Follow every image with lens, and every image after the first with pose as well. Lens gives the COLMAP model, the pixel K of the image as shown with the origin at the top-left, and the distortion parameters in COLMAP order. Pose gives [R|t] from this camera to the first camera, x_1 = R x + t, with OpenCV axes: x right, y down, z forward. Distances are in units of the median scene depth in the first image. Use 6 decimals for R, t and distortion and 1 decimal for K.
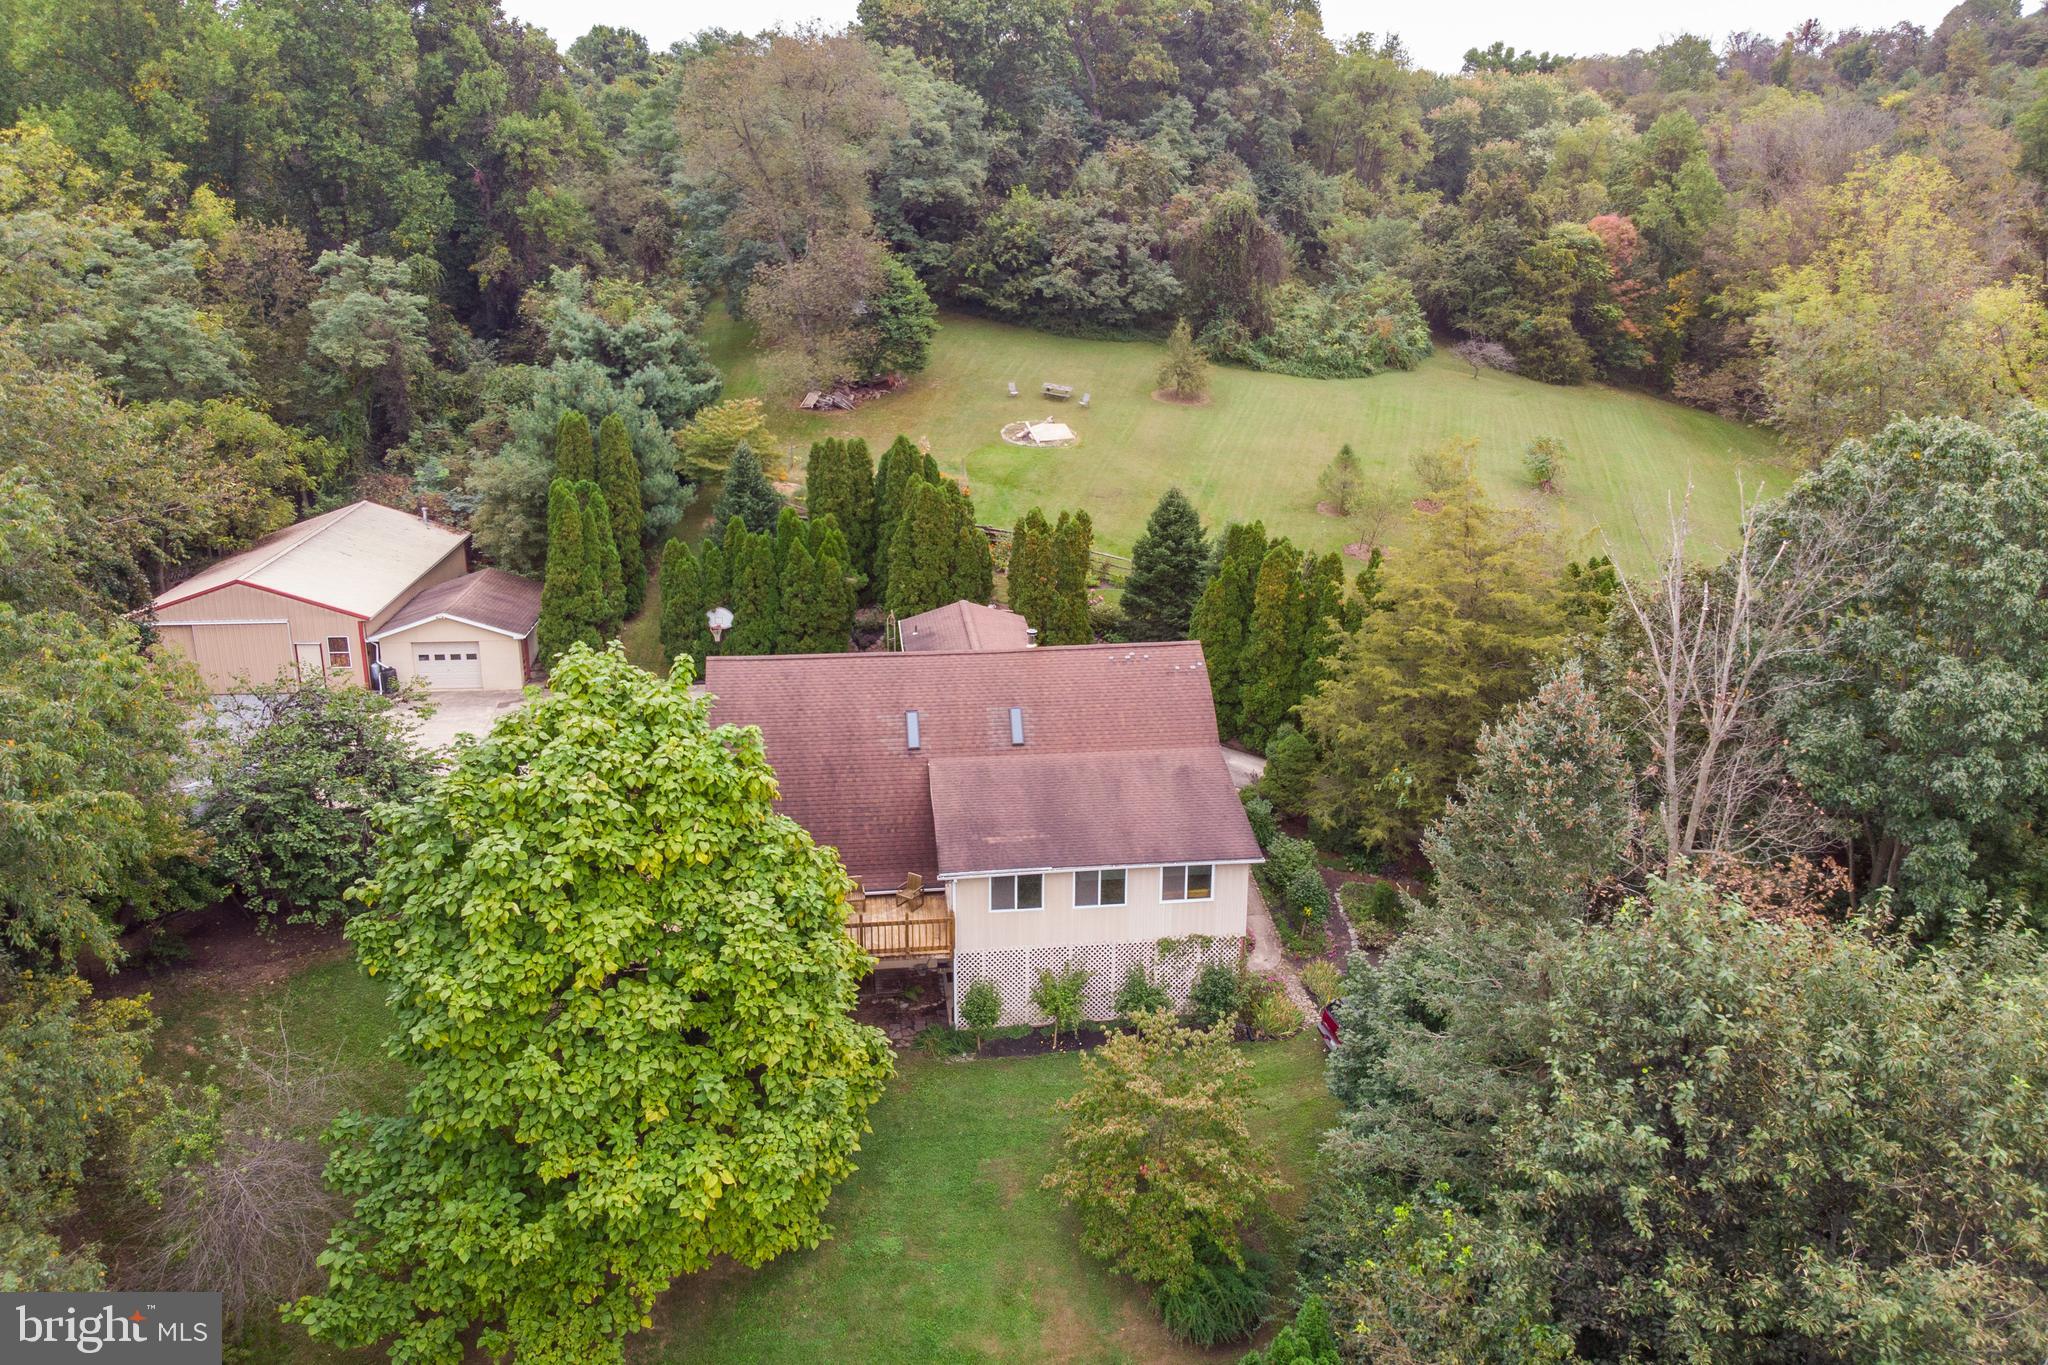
lens RADIAL K [[1529.1, 0, 1022.9], [0, 1529.1, 624.1], [0, 0, 1]] dist [-0.008629, 0.002904]
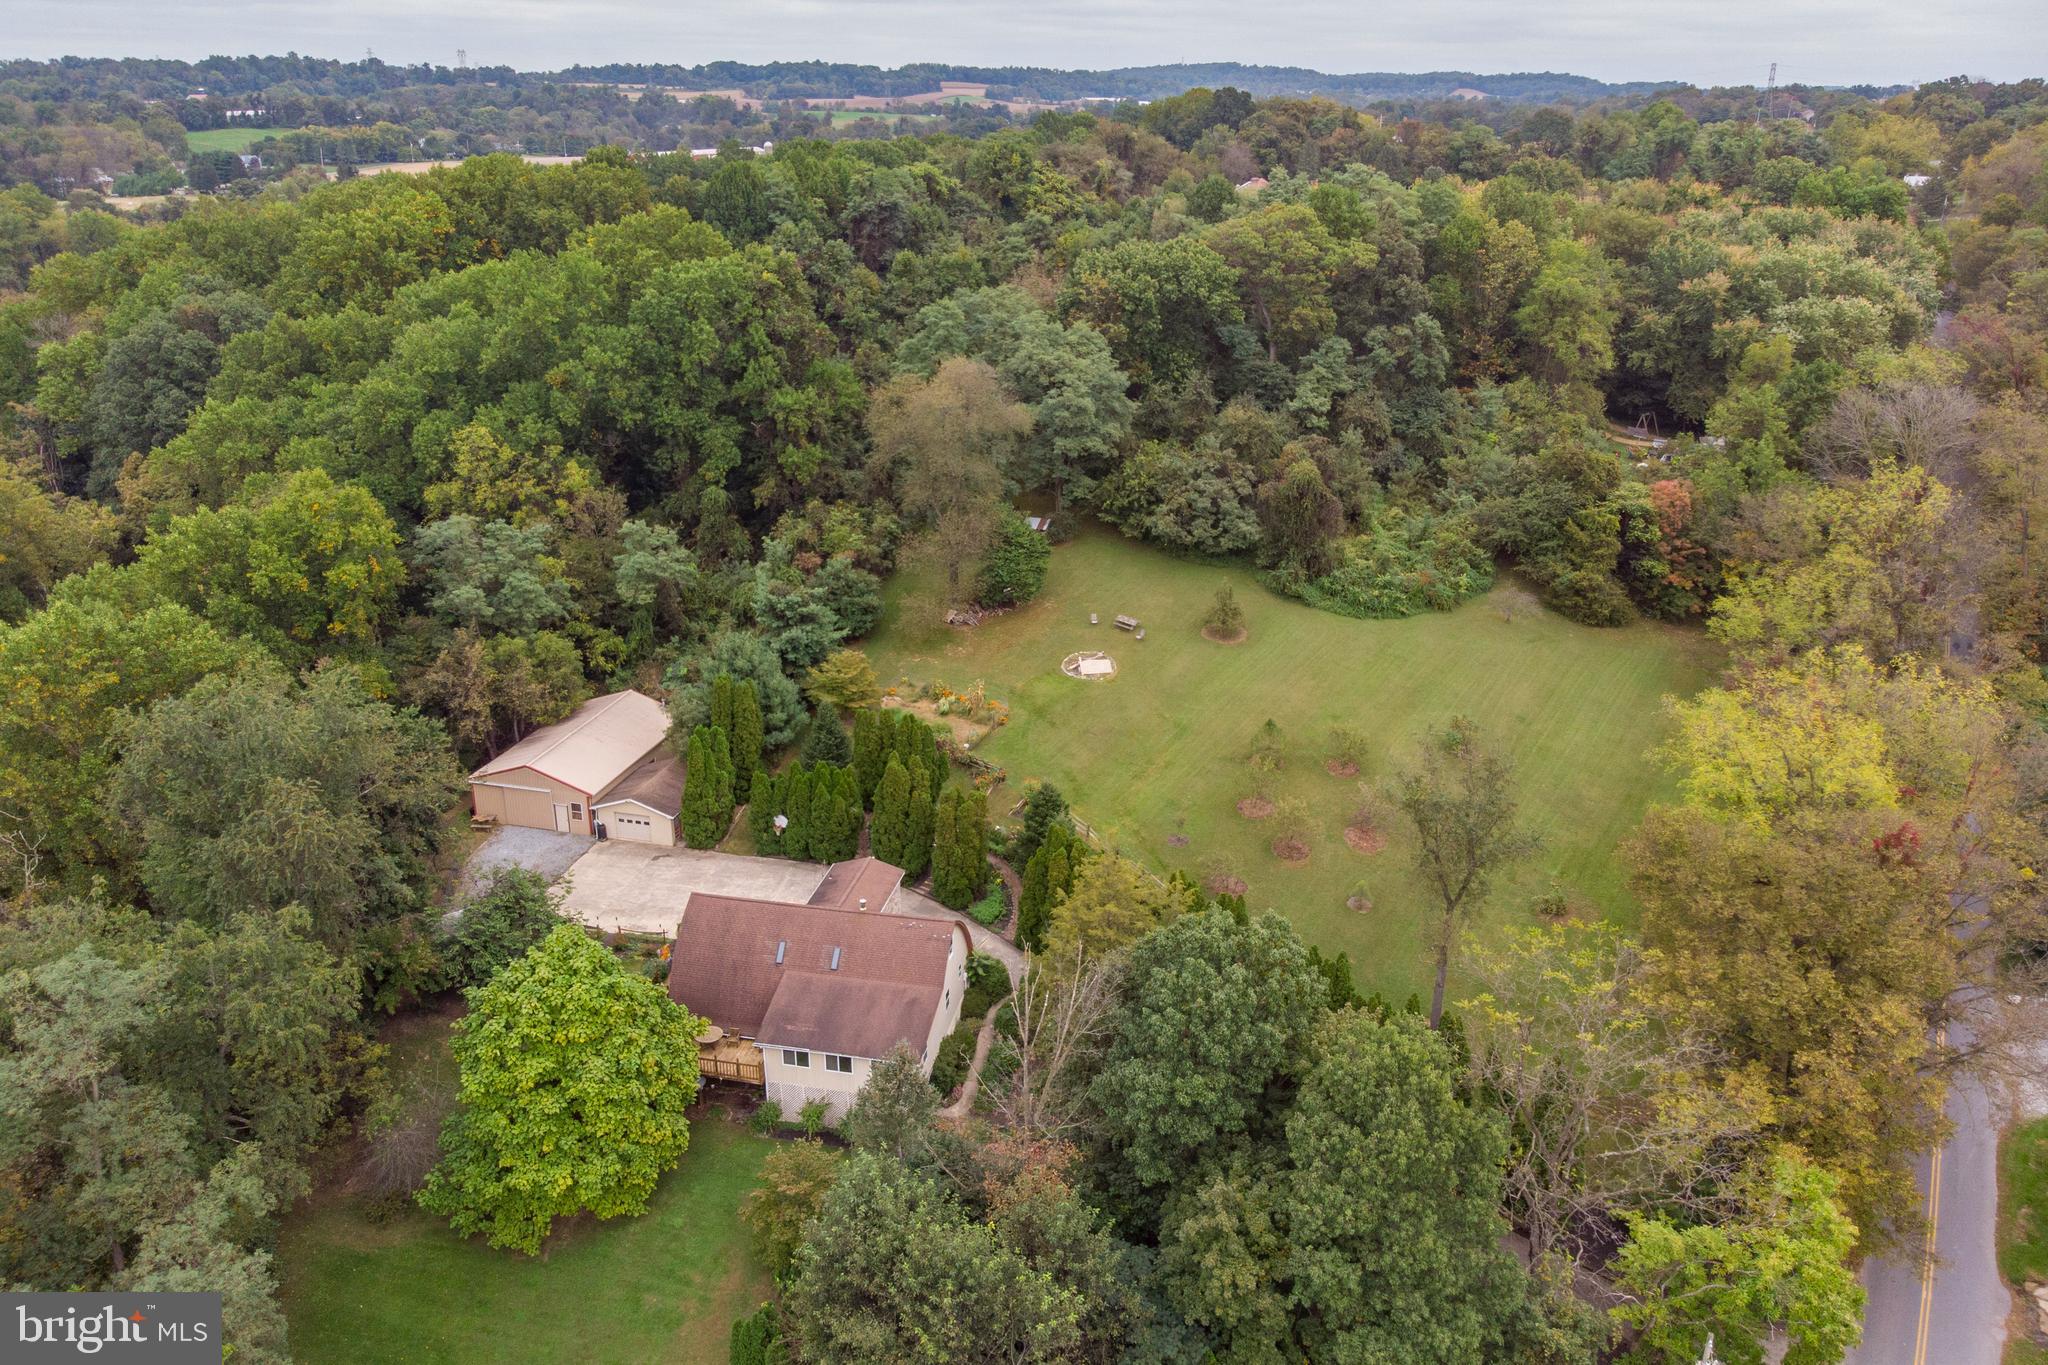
lens RADIAL K [[1515.5, 0, 1024.0], [0, 1515.5, 682.5], [0, 0, 1]] dist [-0.003243, -0.001358]
pose [[0.946057, 0.116210, -0.302444, 0.401343], [-0.092069, 0.991406, 0.092939, -0.250629], [0.310645, -0.060080, 0.948625, -0.346811]]
